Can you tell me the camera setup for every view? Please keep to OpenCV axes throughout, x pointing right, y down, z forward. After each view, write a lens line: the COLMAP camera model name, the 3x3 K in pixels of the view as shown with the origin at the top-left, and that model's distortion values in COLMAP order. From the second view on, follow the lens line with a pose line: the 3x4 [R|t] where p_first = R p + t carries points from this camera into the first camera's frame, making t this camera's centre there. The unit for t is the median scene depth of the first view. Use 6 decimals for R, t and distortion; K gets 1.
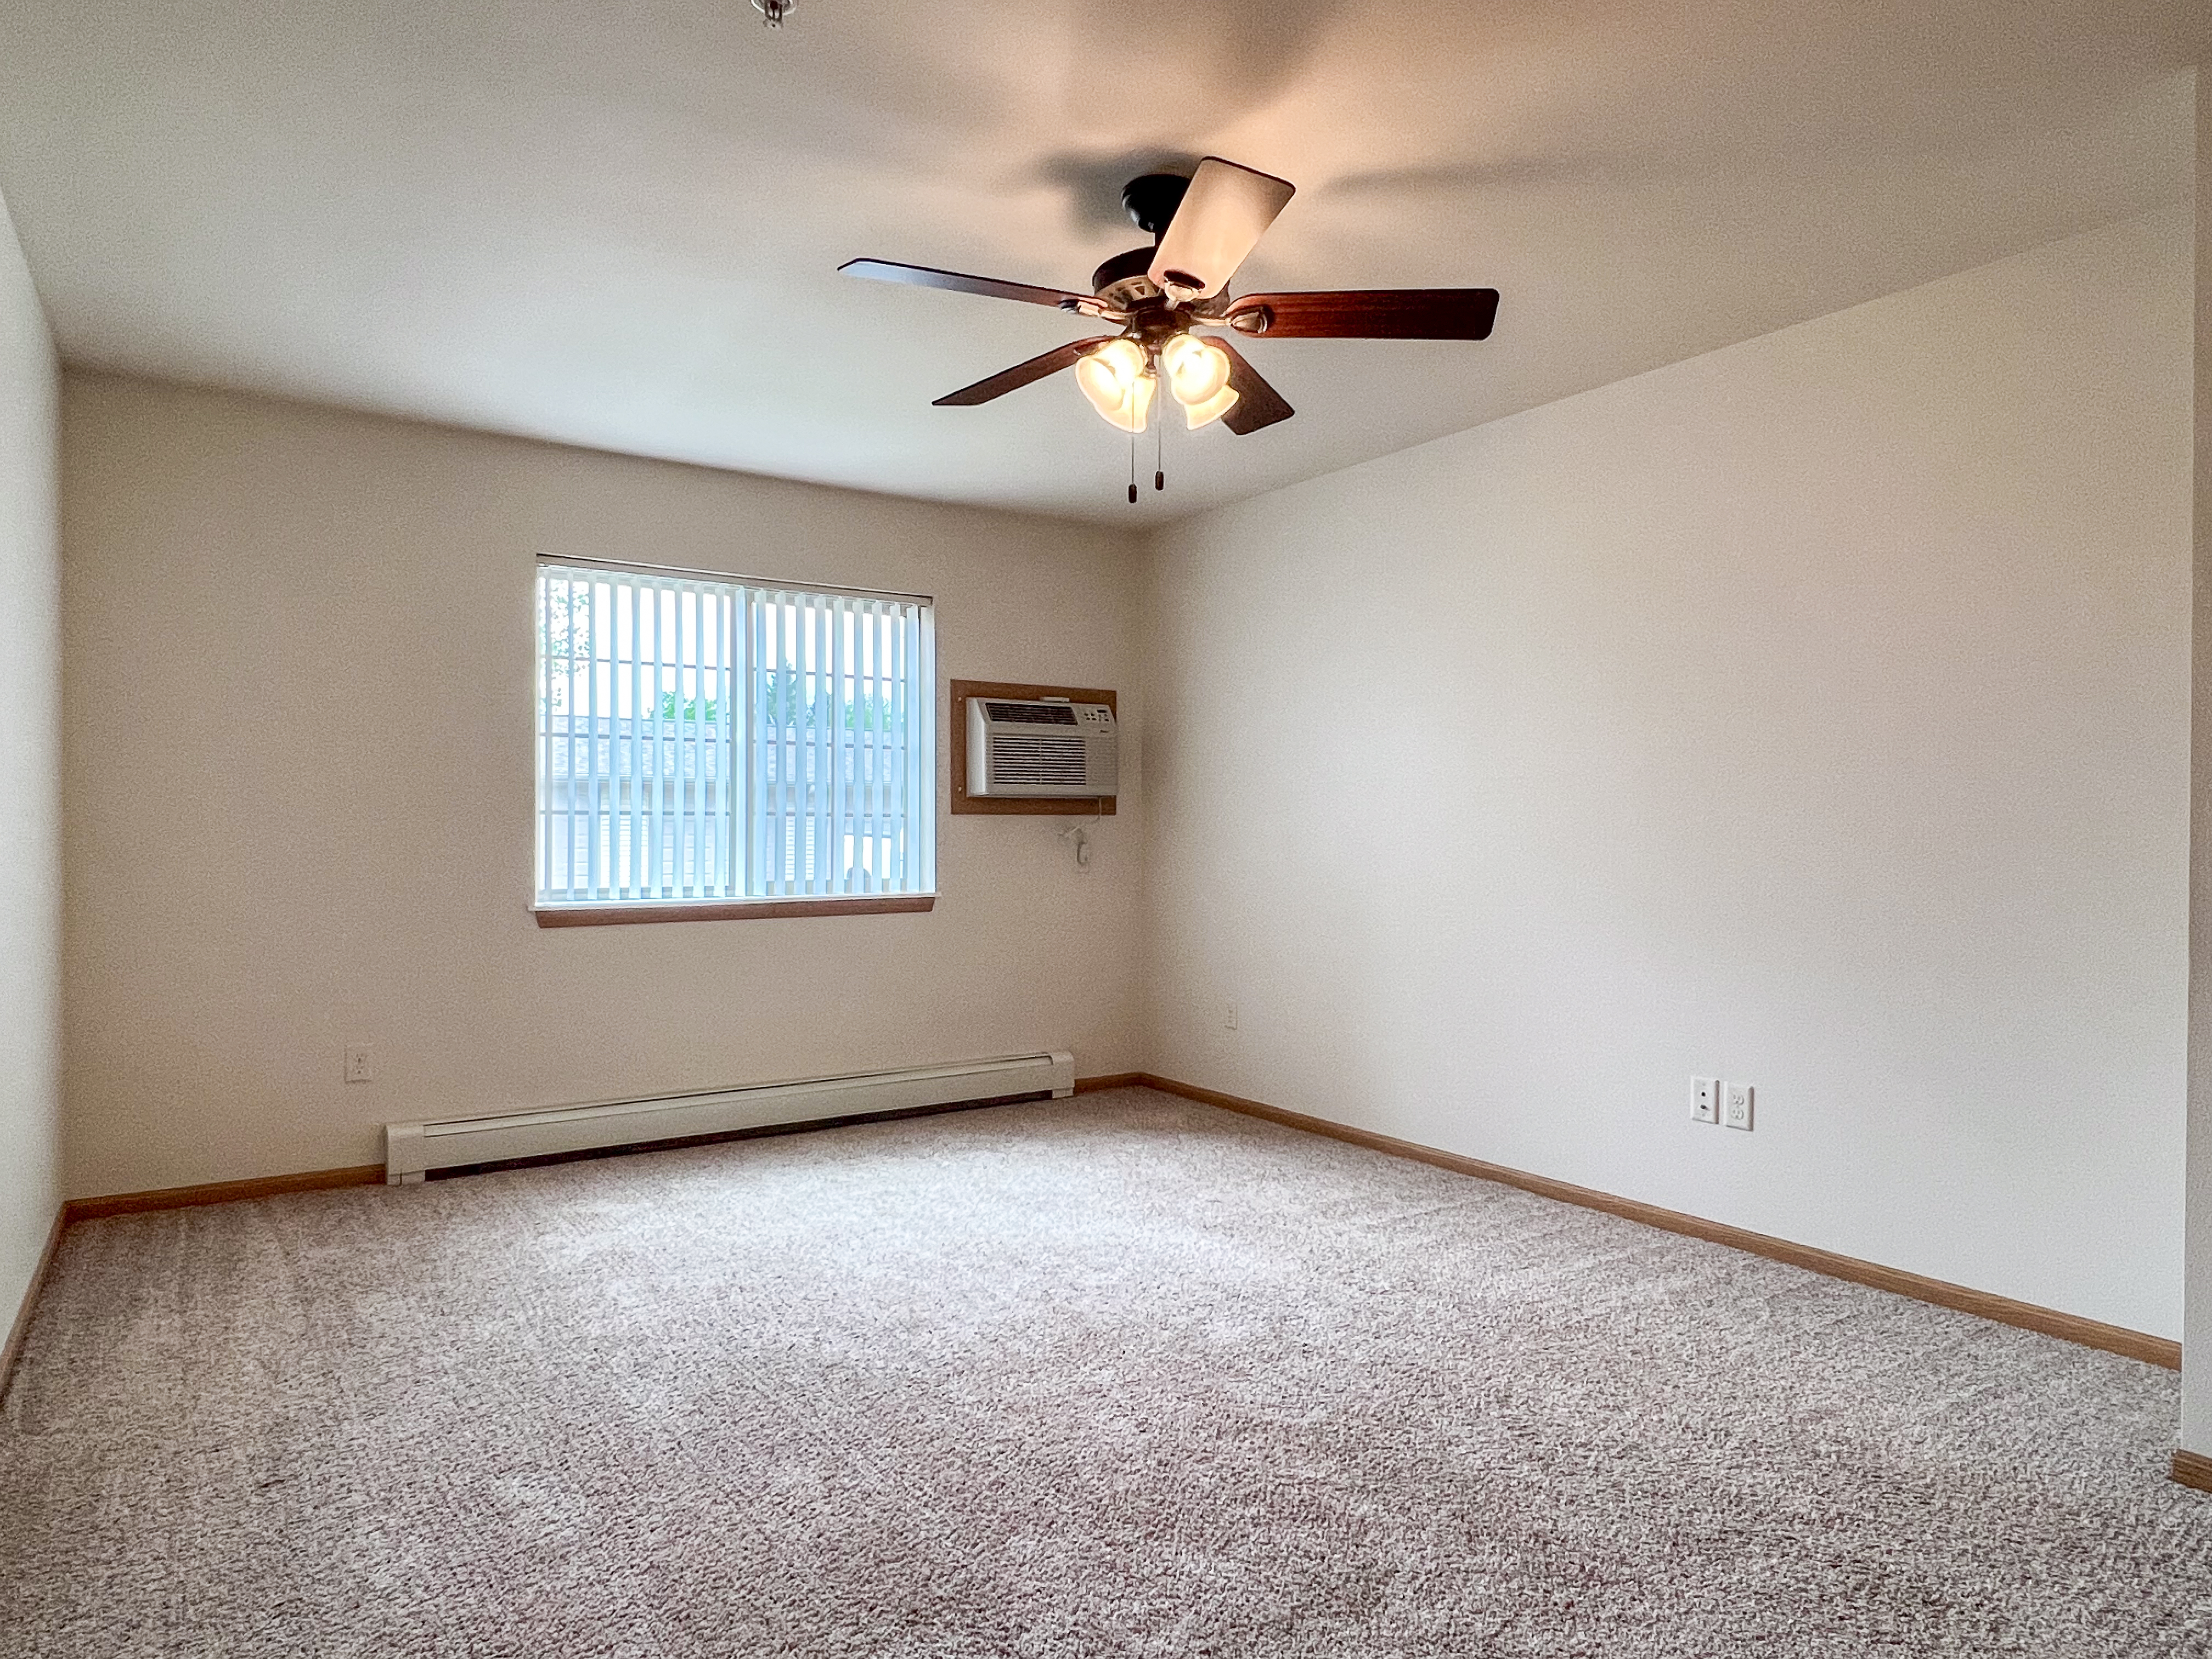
lens RADIAL K [[1311.9, 0, 1099.3], [0, 1311.9, 840.9], [0, 0, 1]] dist [-0.006602, -0.000985]
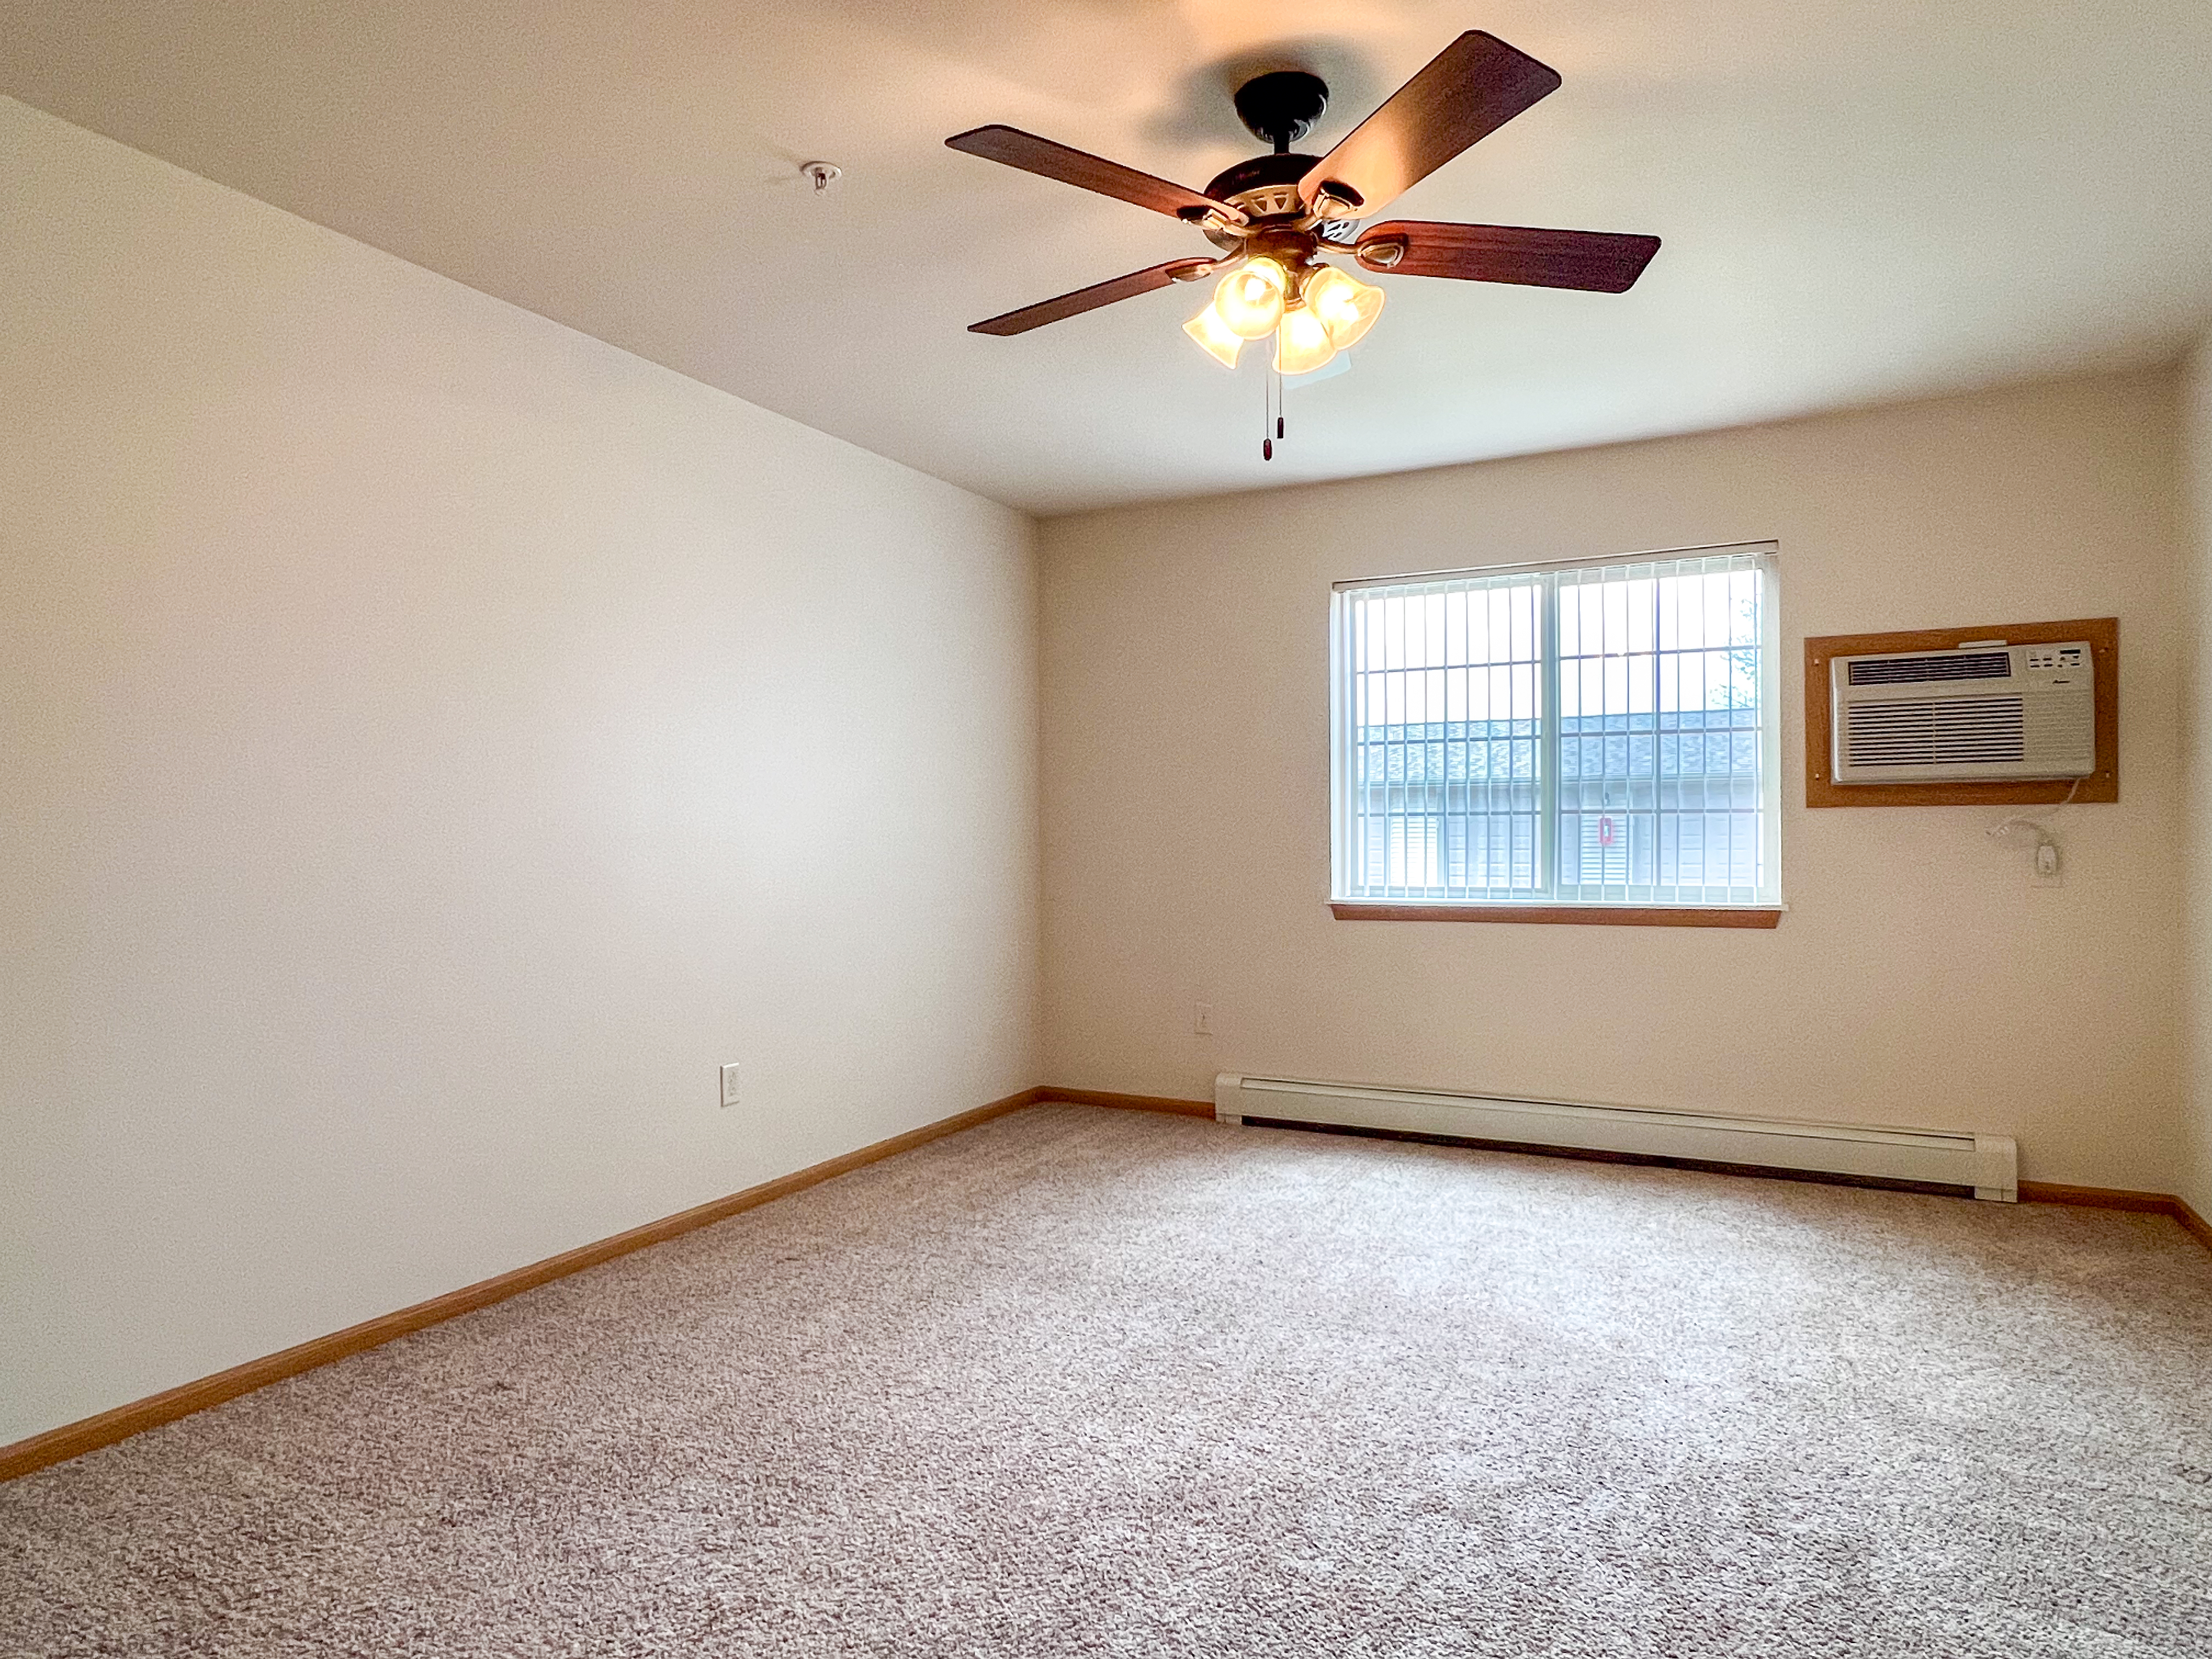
lens RADIAL K [[1327.4, 0, 1104.1], [0, 1327.4, 841.1], [0, 0, 1]] dist [-0.002601, 0.001449]
pose [[0.487356, 0.000935, -0.873203, 0.451426], [-0.000457, 1.000000, 0.000815, -0.000588], [0.873203, 0.000002, 0.487356, 0.278242]]
